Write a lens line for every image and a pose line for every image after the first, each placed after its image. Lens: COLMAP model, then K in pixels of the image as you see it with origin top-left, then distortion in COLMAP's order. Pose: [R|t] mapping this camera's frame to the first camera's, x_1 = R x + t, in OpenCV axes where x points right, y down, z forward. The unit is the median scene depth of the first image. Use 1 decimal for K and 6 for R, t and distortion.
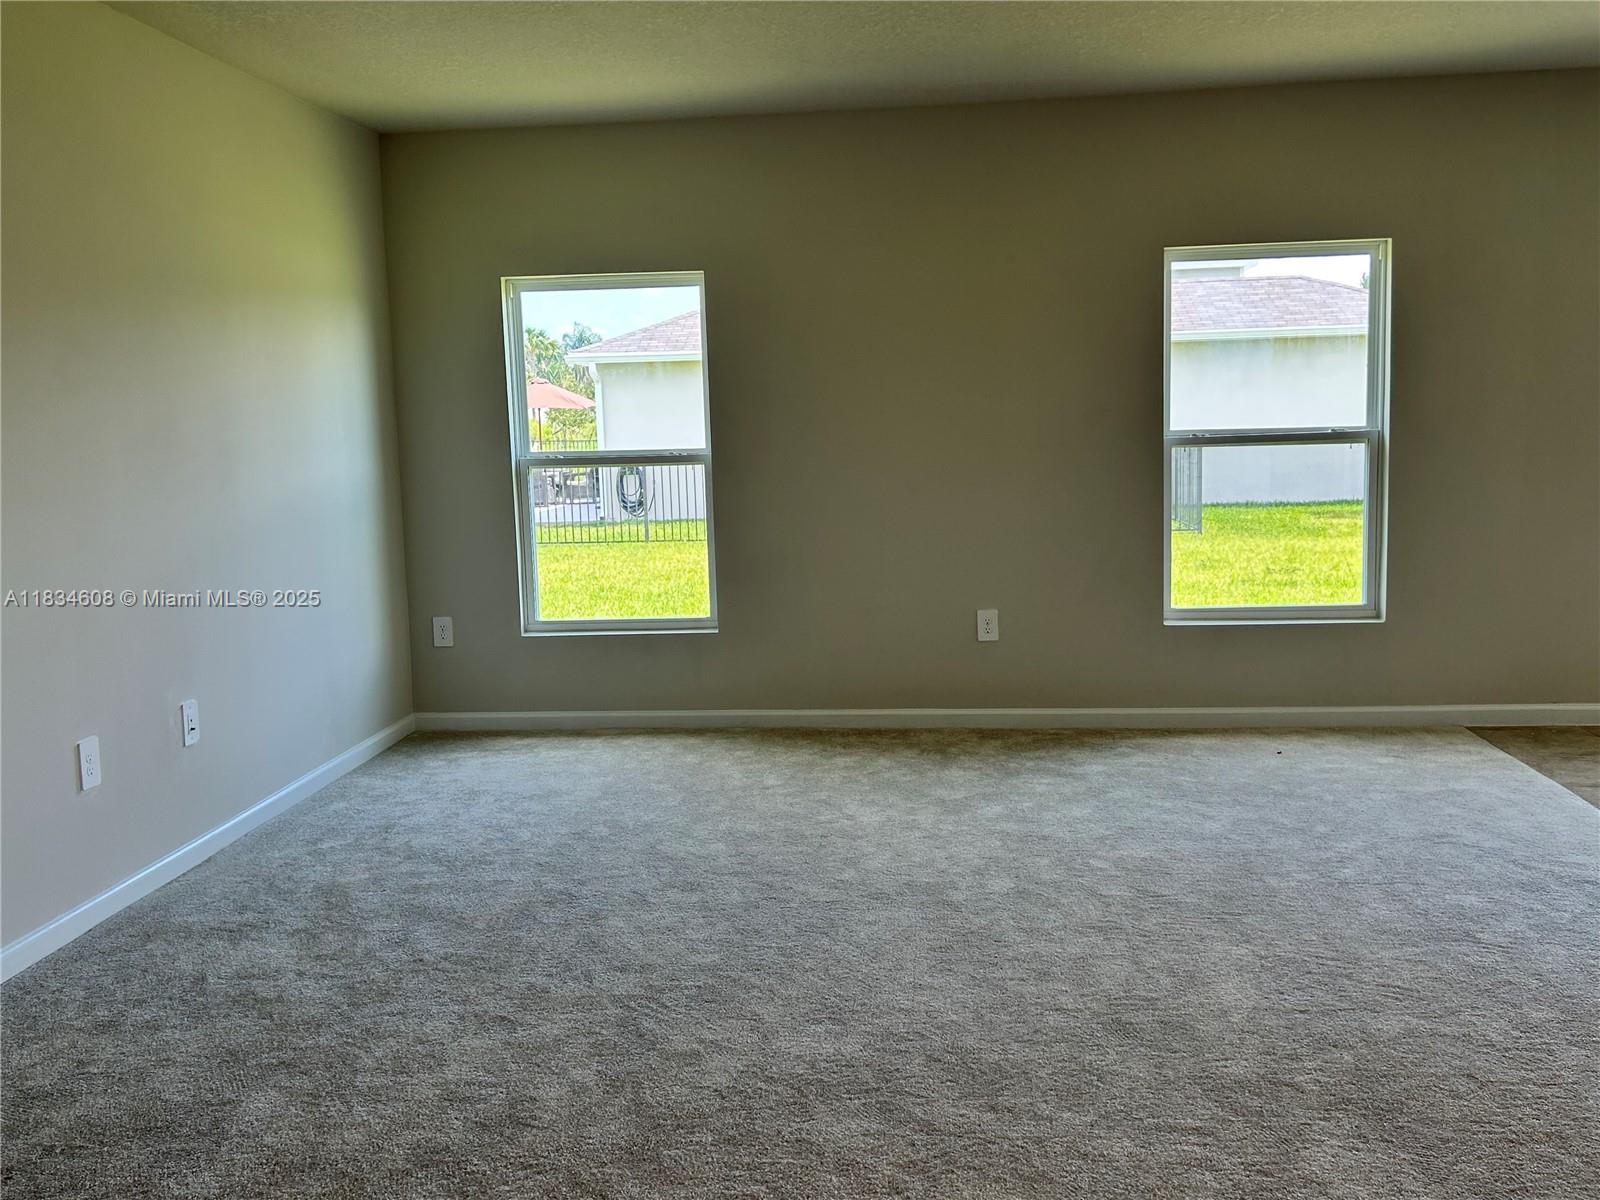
lens RADIAL K [[1381.9, 0, 766.9], [0, 1381.9, 588.6], [0, 0, 1]] dist [0.076884, -0.083306]
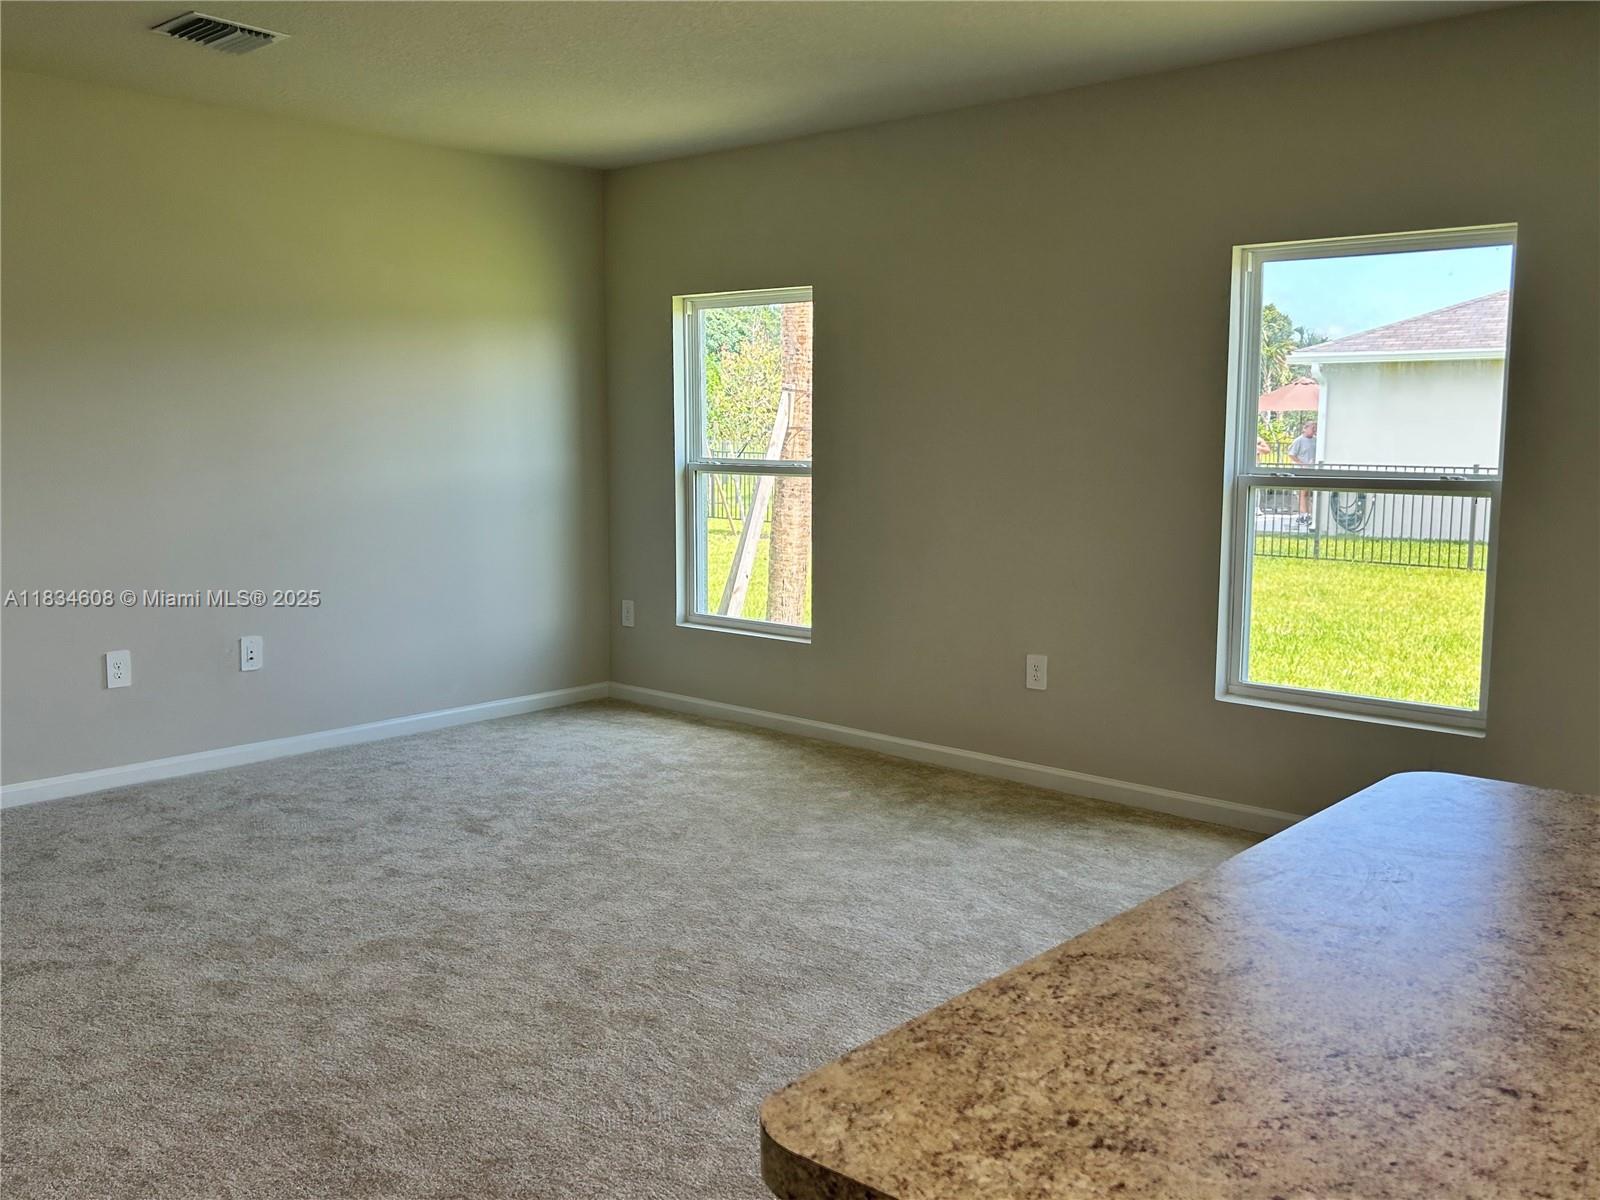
lens RADIAL K [[1381.9, 0, 799.8], [0, 1381.9, 595.9], [0, 0, 1]] dist [0.076884, -0.083306]
pose [[0.819771, 0.104096, -0.563152, 0.536815], [-0.099371, 0.994281, 0.039135, -0.042834], [0.564005, 0.023880, 0.825426, 0.163405]]
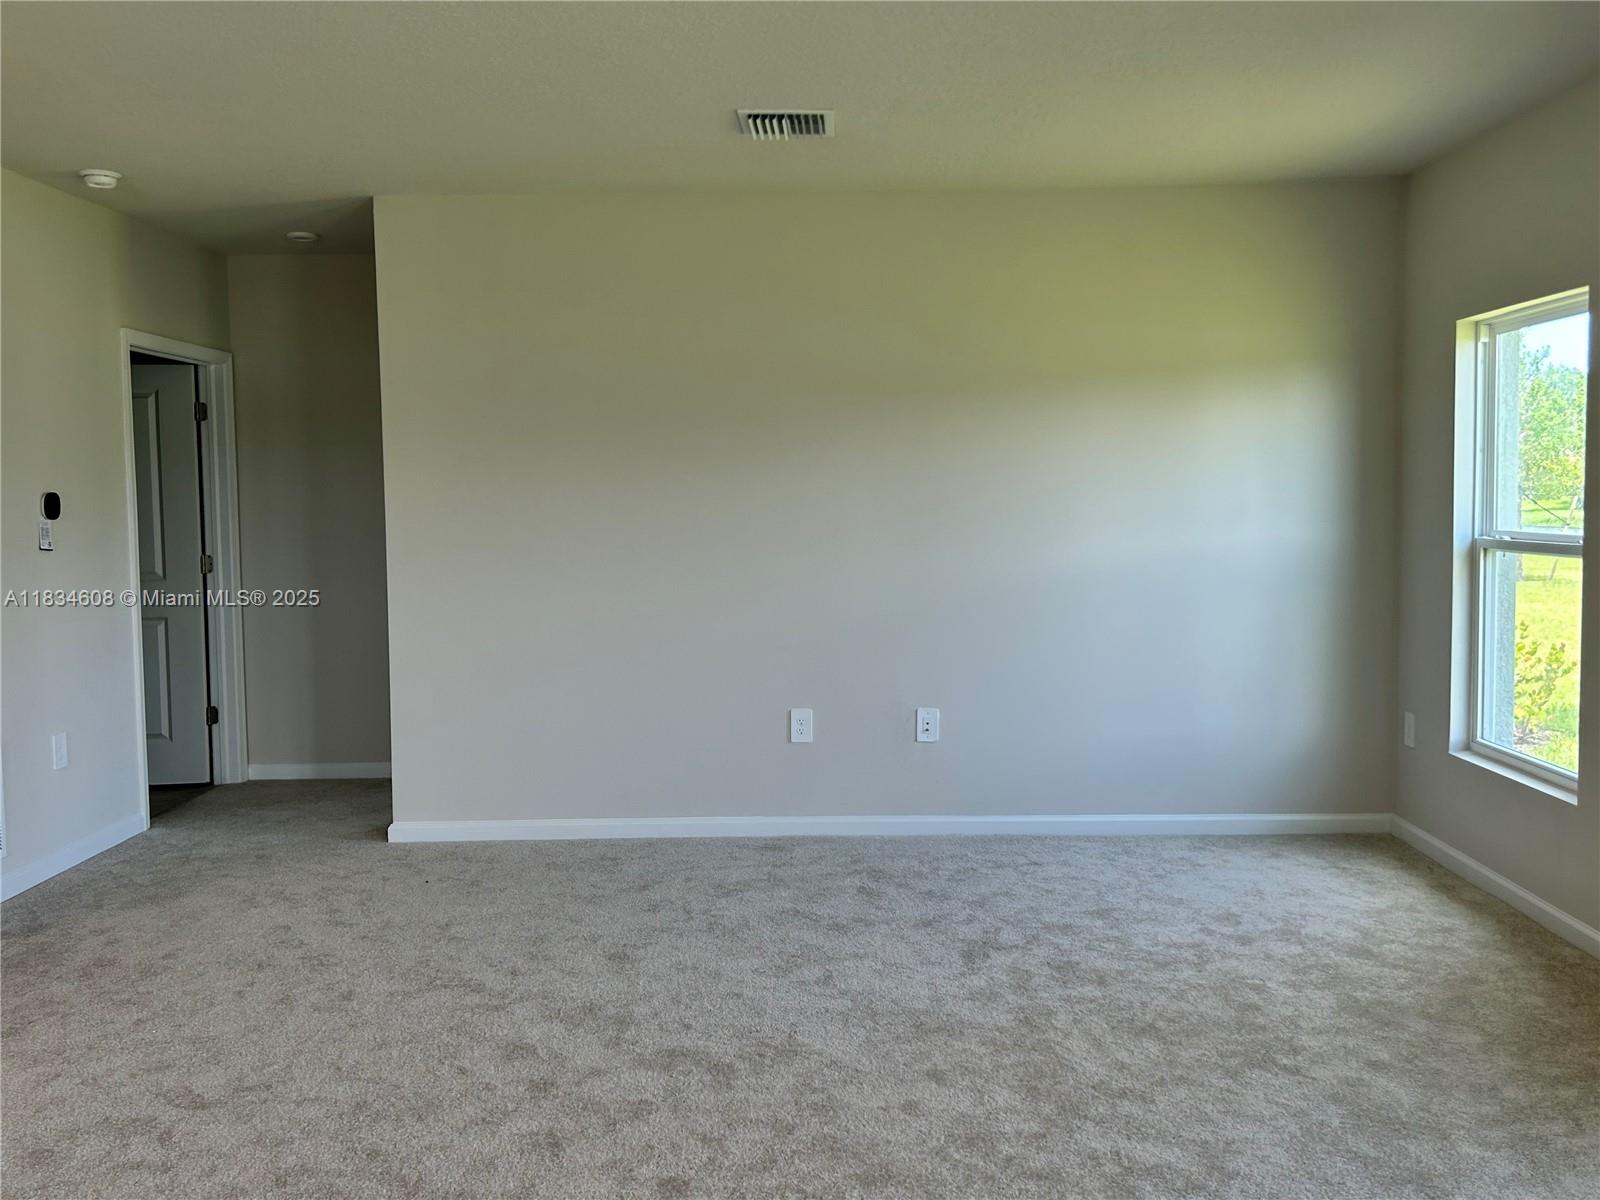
lens RADIAL K [[1381.9, 0, 803.3], [0, 1381.9, 559.1], [0, 0, 1]] dist [0.076884, -0.083306]
pose [[0.114505, 0.075077, -0.990582, 0.615035], [-0.111704, 0.991790, 0.062257, -0.091084], [0.987123, 0.103523, 0.121951, 0.531873]]
